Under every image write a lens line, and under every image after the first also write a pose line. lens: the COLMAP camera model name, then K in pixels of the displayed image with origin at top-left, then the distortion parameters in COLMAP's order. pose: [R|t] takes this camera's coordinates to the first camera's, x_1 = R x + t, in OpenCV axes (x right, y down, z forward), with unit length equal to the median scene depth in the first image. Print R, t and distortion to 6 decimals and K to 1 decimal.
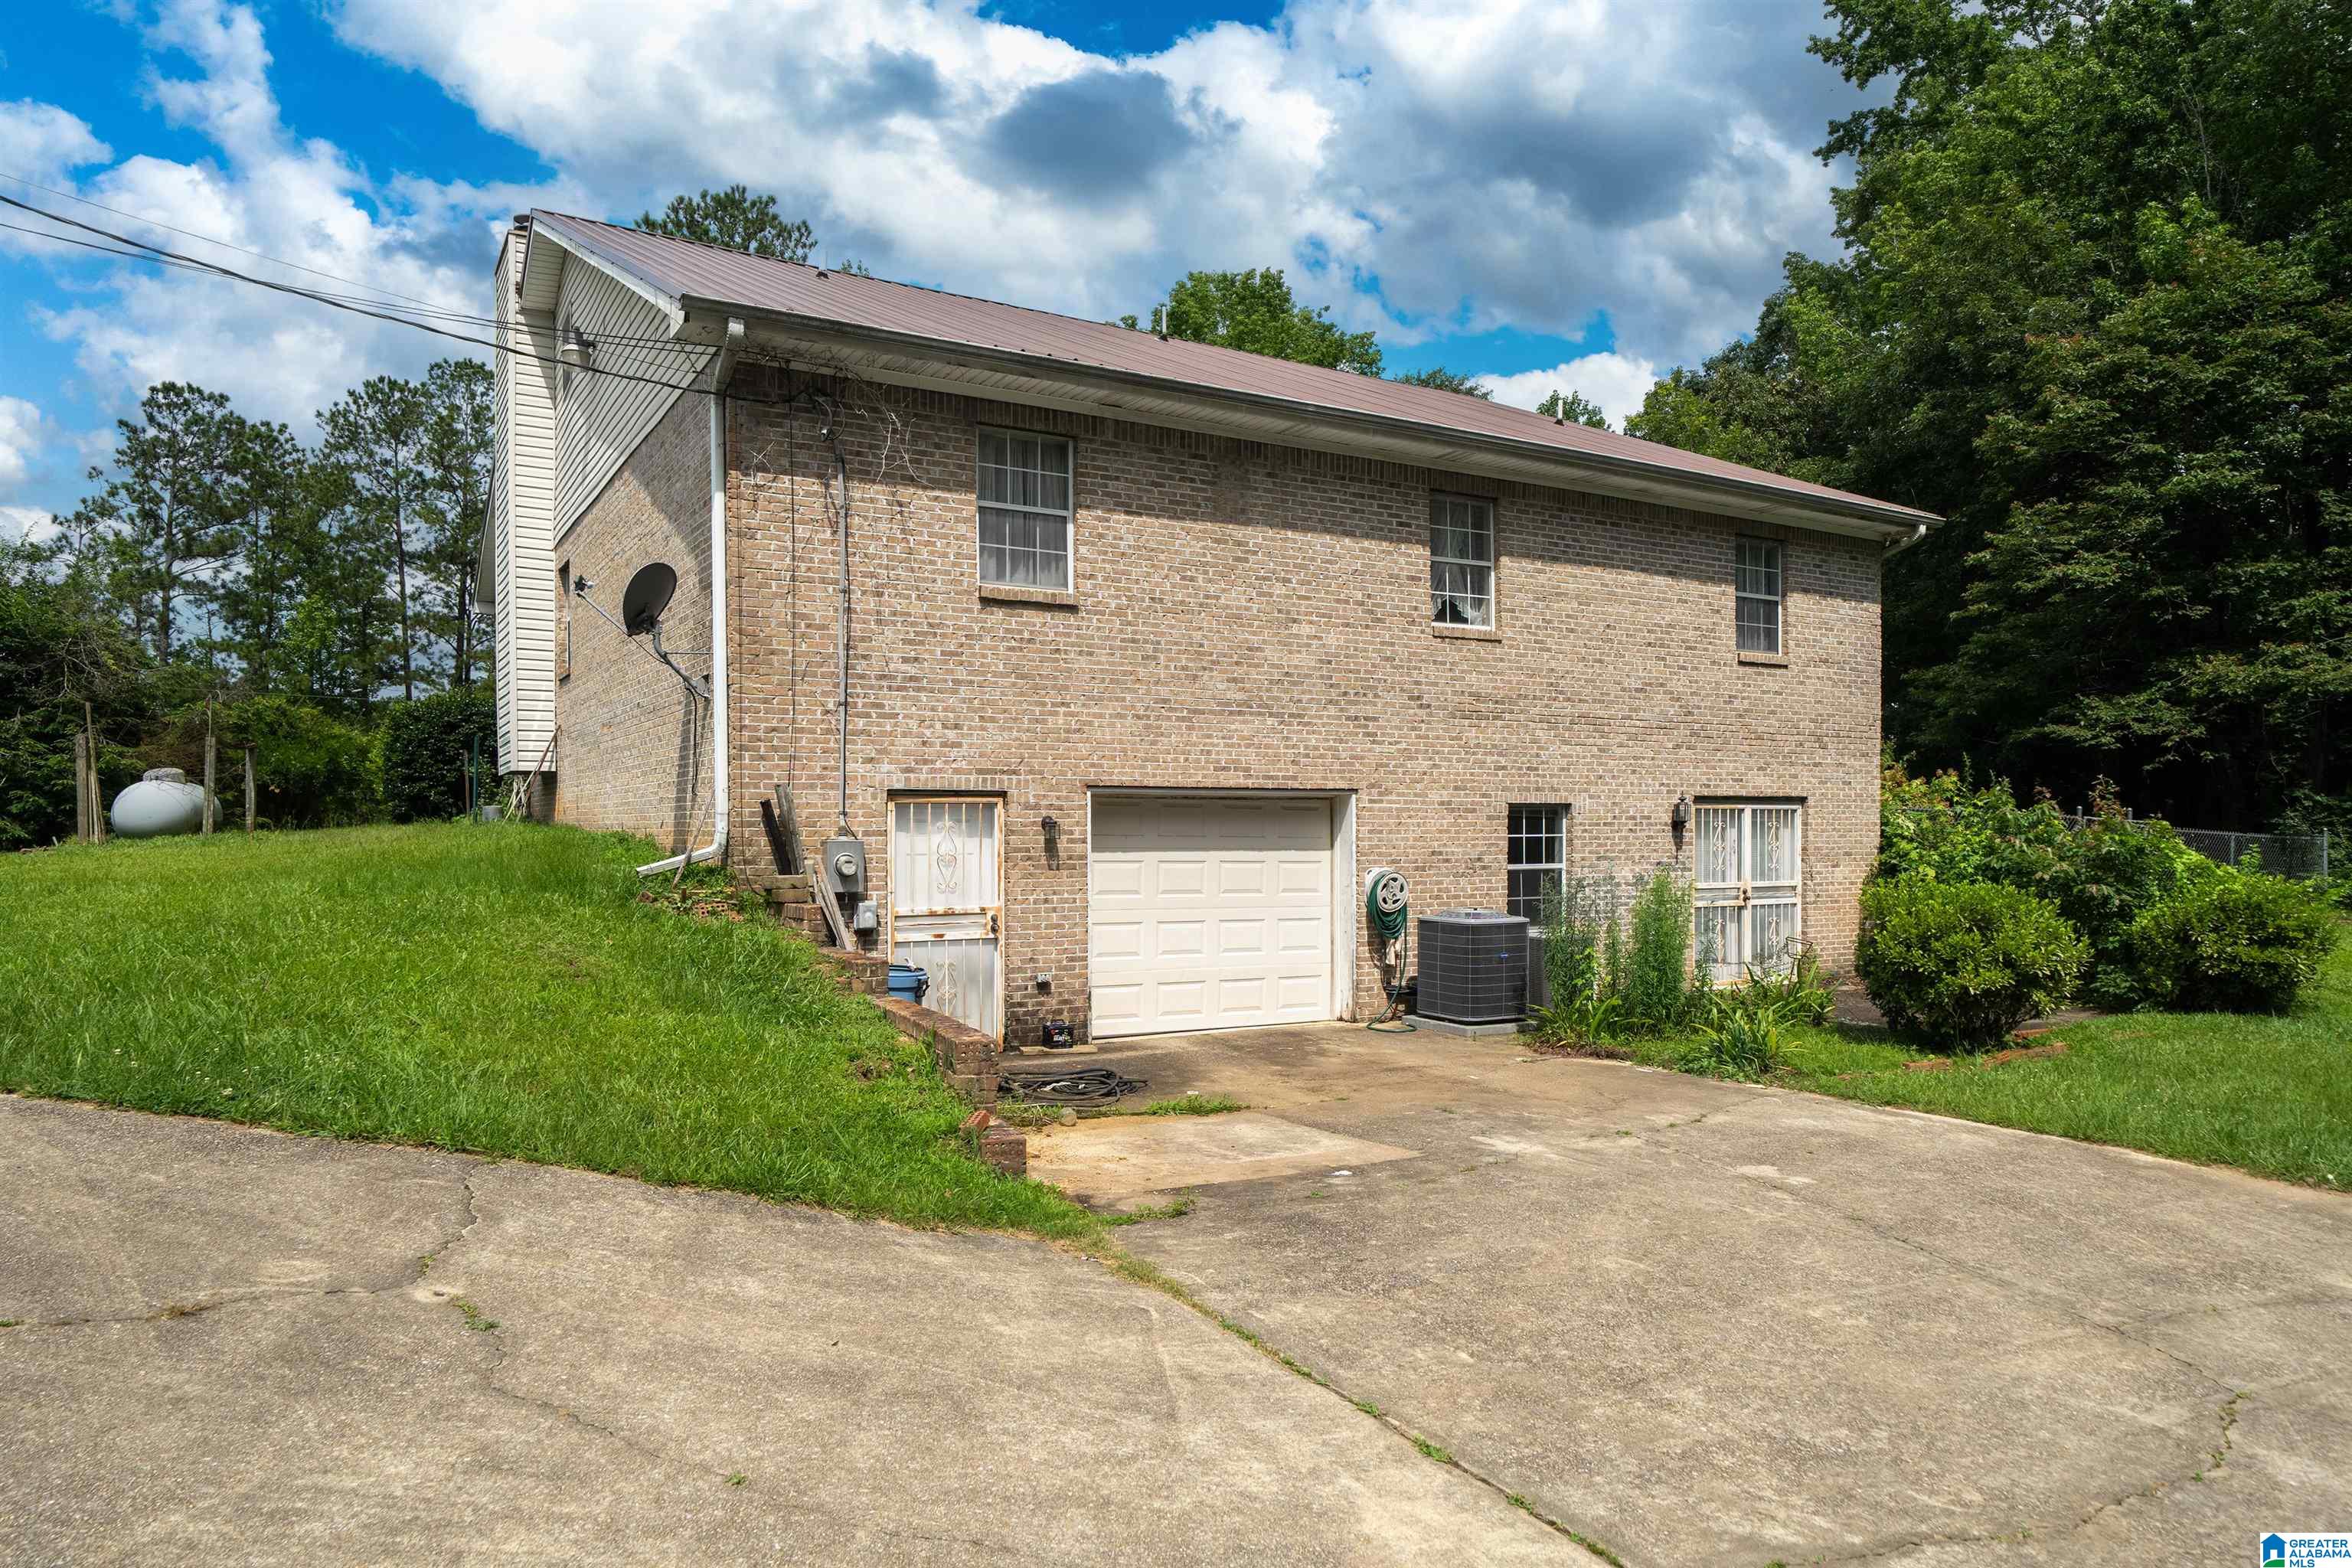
lens RADIAL K [[1443.9, 0, 1146.1], [0, 1443.9, 844.6], [0, 0, 1]] dist [0.002772, -0.000728]
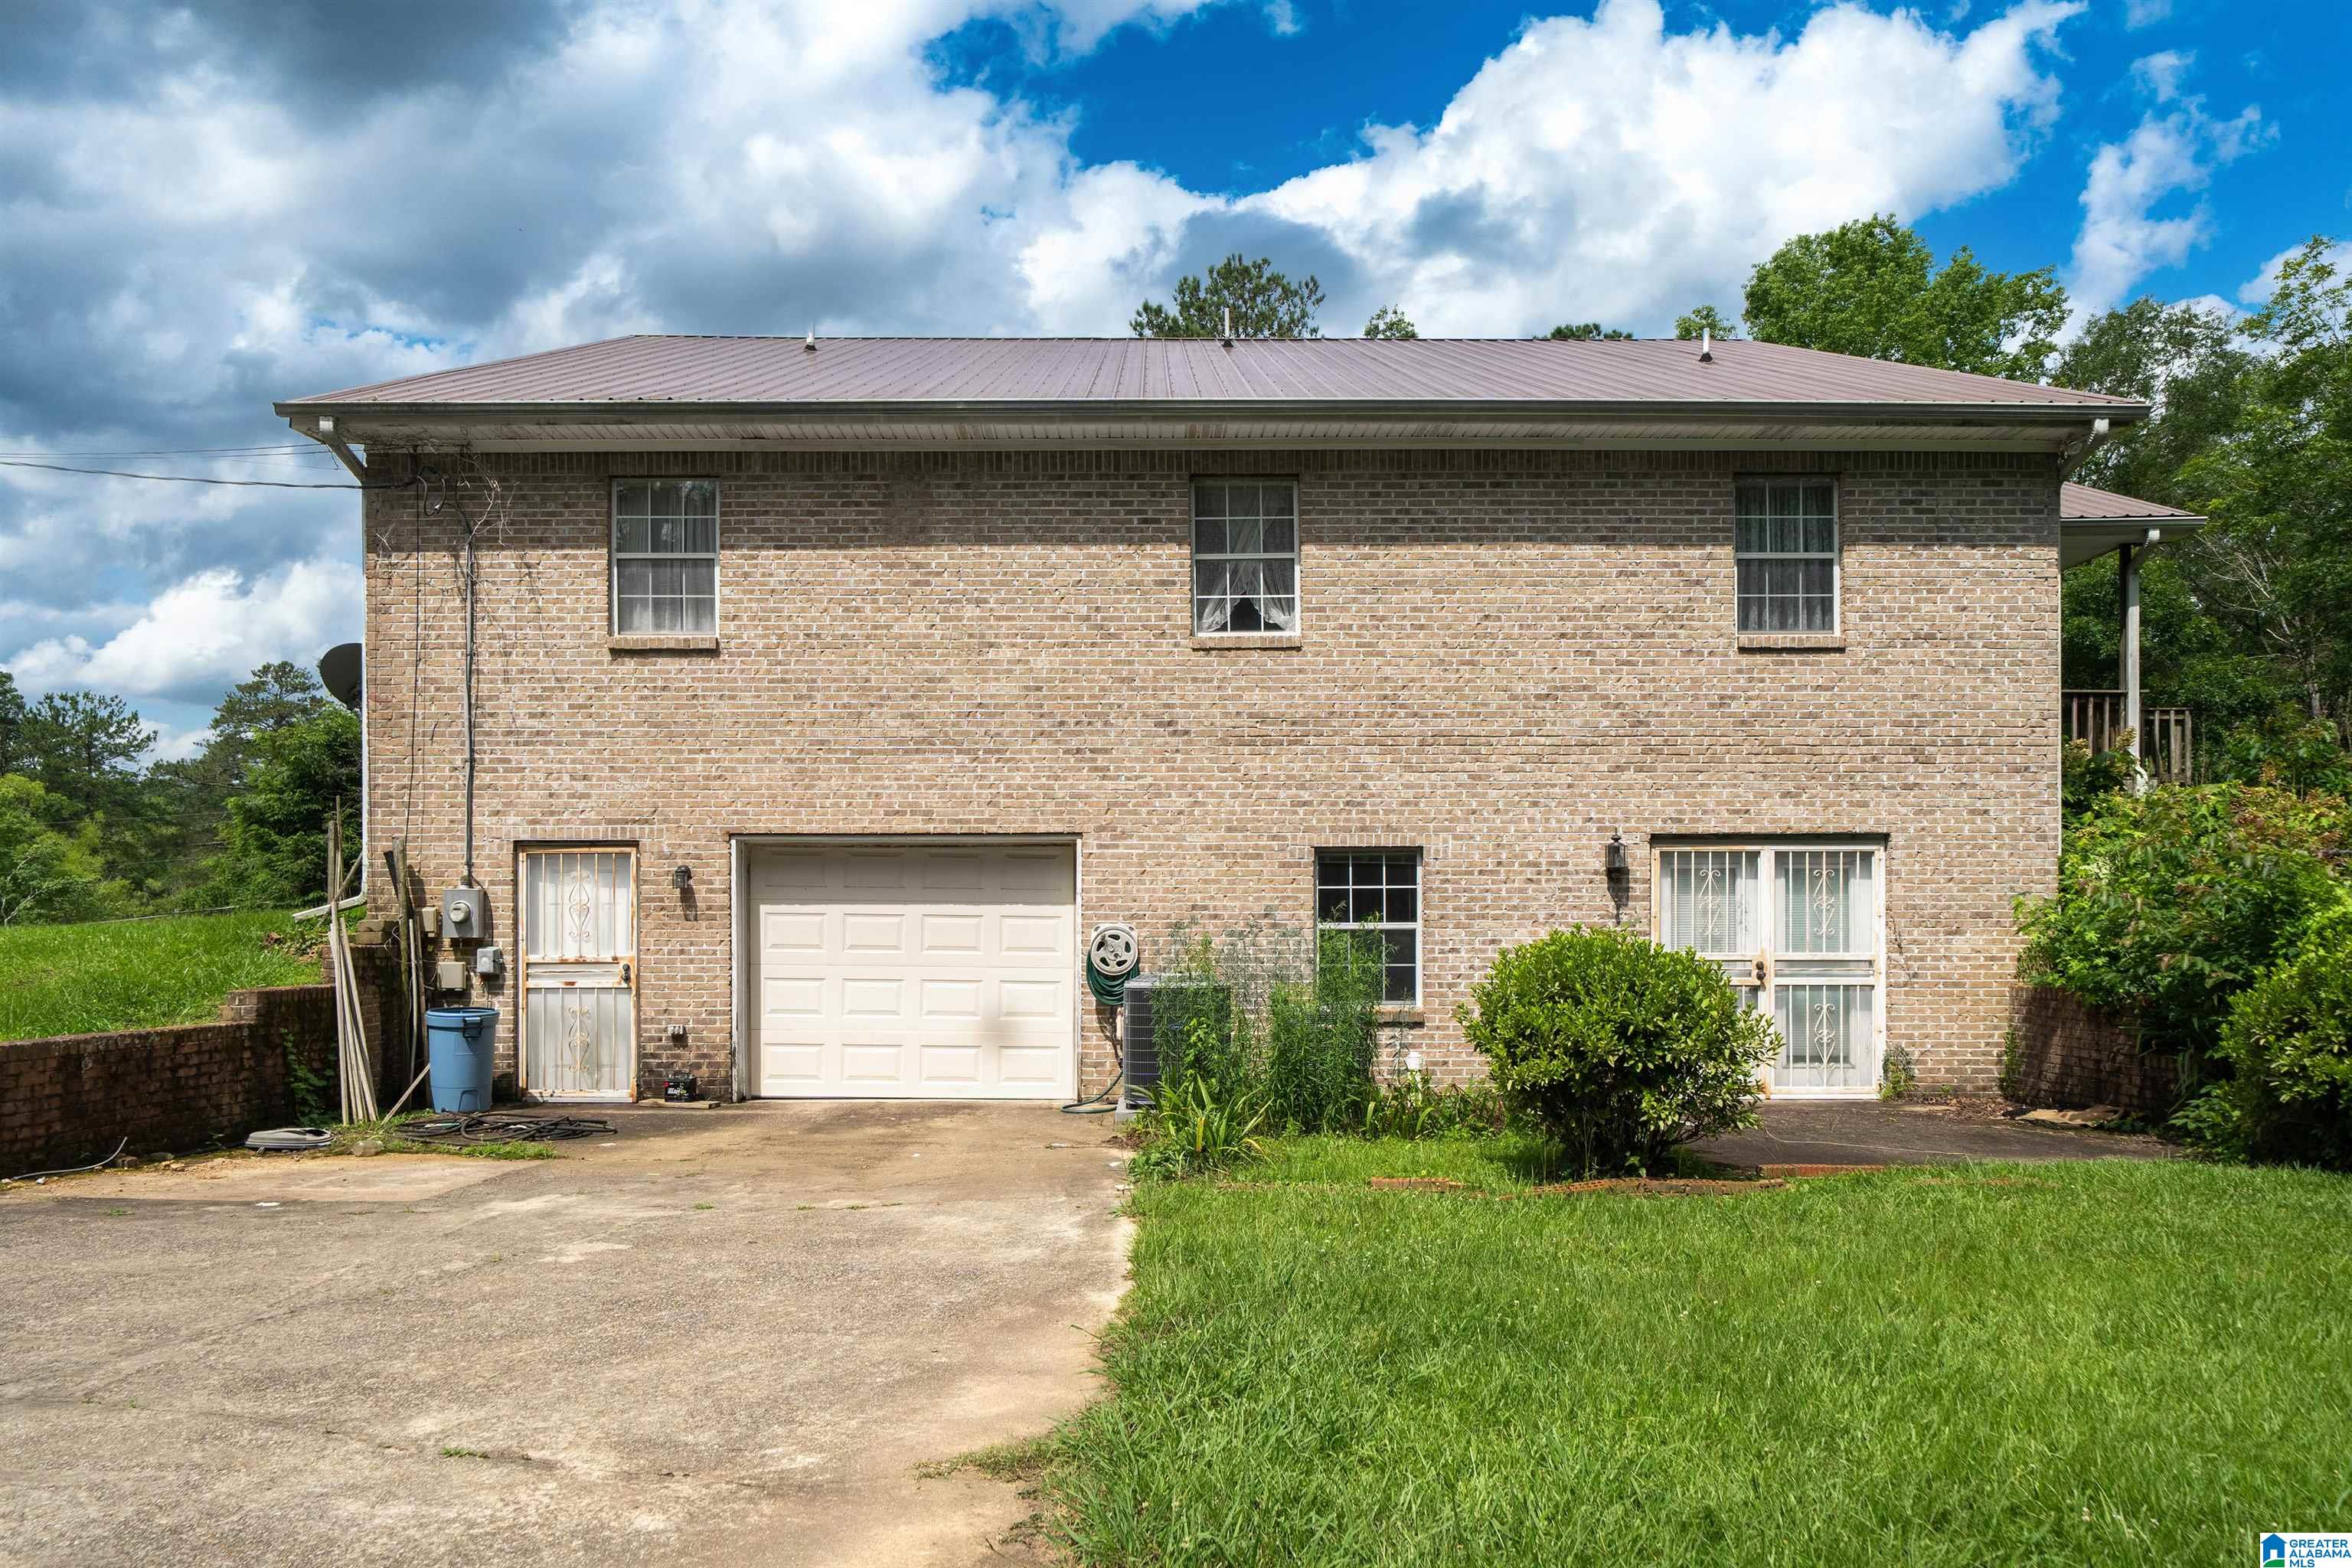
lens RADIAL K [[1559.6, 0, 1173.6], [0, 1559.6, 922.6], [0, 0, 1]] dist [-0.002352, 0.001167]
pose [[0.870475, -0.000600, -0.492213, 0.682012], [-0.005307, 0.999930, -0.010603, 0.026209], [0.492184, 0.011842, 0.870410, 0.221615]]
